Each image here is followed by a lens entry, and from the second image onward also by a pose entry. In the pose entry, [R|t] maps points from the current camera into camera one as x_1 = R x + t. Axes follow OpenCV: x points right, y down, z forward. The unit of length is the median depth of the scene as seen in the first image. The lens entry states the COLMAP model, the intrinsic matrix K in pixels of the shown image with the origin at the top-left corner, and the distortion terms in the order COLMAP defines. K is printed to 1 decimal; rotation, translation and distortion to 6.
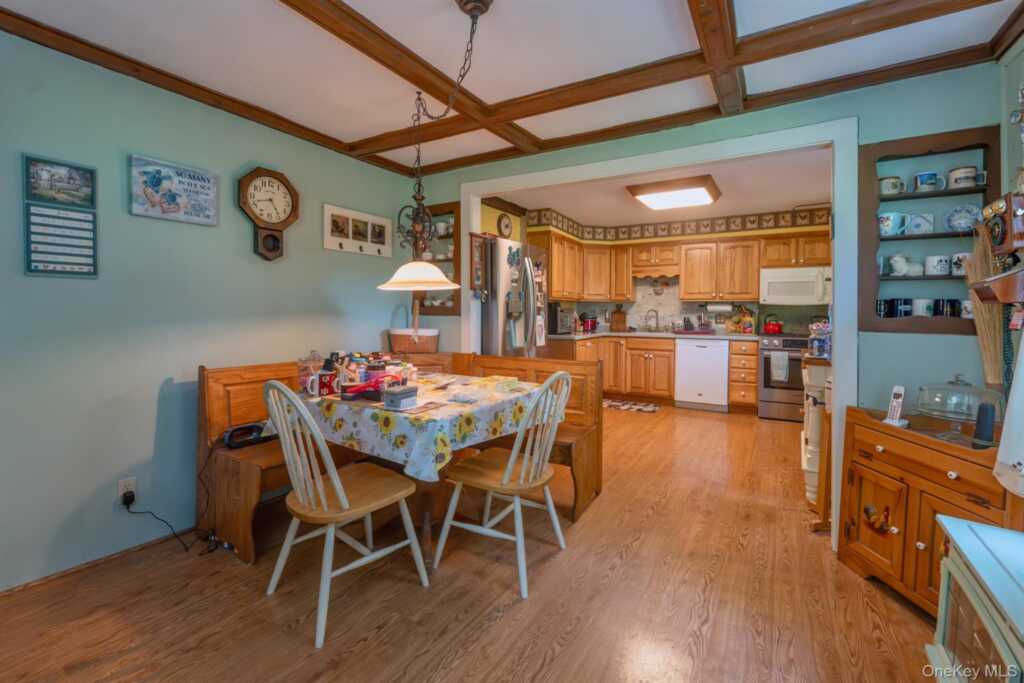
lens RADIAL K [[432.8, 0, 510.3], [0, 432.8, 317.8], [0, 0, 1]] dist [-0.013993, 0.000957]
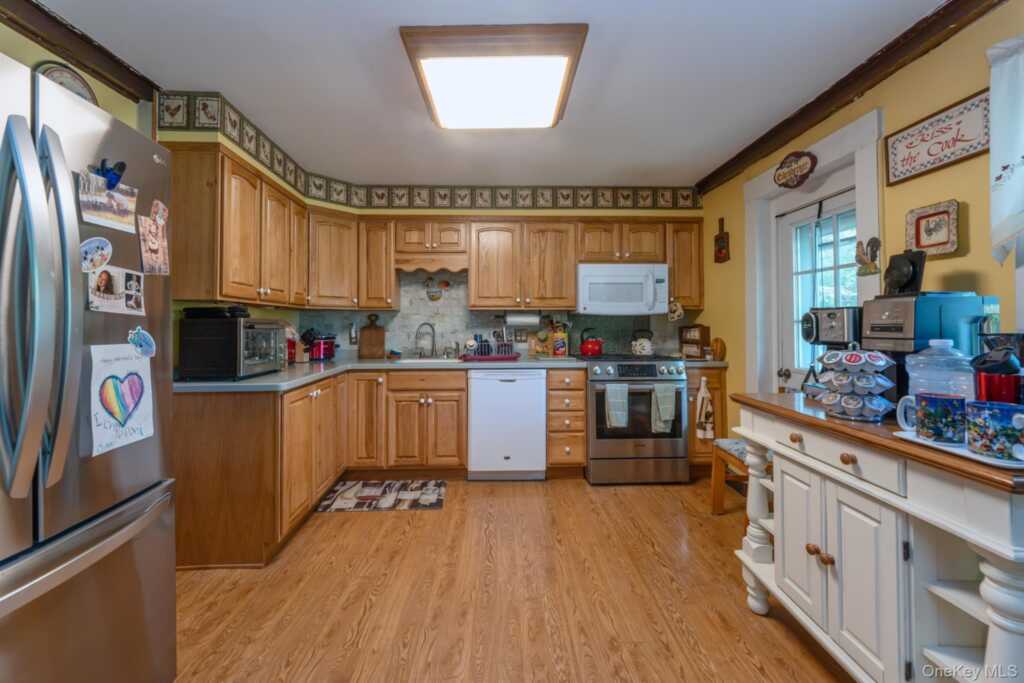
lens RADIAL K [[413.1, 0, 492.0], [0, 413.1, 318.0], [0, 0, 1]] dist [-0.001284, 0.000097]
pose [[0.855008, 0.000657, 0.518615, 0.108930], [0.016033, 0.999488, -0.027700, -0.008556], [-0.518367, 0.031999, 0.854559, 0.487933]]
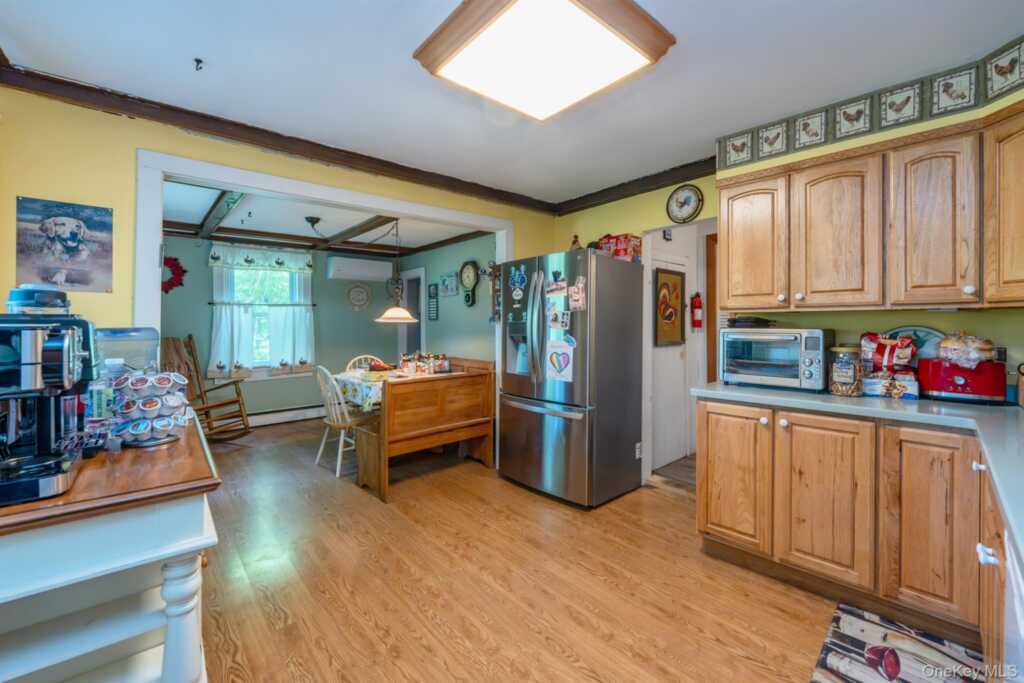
lens RADIAL K [[413.1, 0, 511.6], [0, 413.1, 301.3], [0, 0, 1]] dist [-0.001284, 0.000097]
pose [[-0.274246, -0.058660, -0.959869, 0.617976], [-0.008771, 0.998249, -0.058499, -0.024099], [0.961620, -0.007624, -0.274280, 0.868178]]
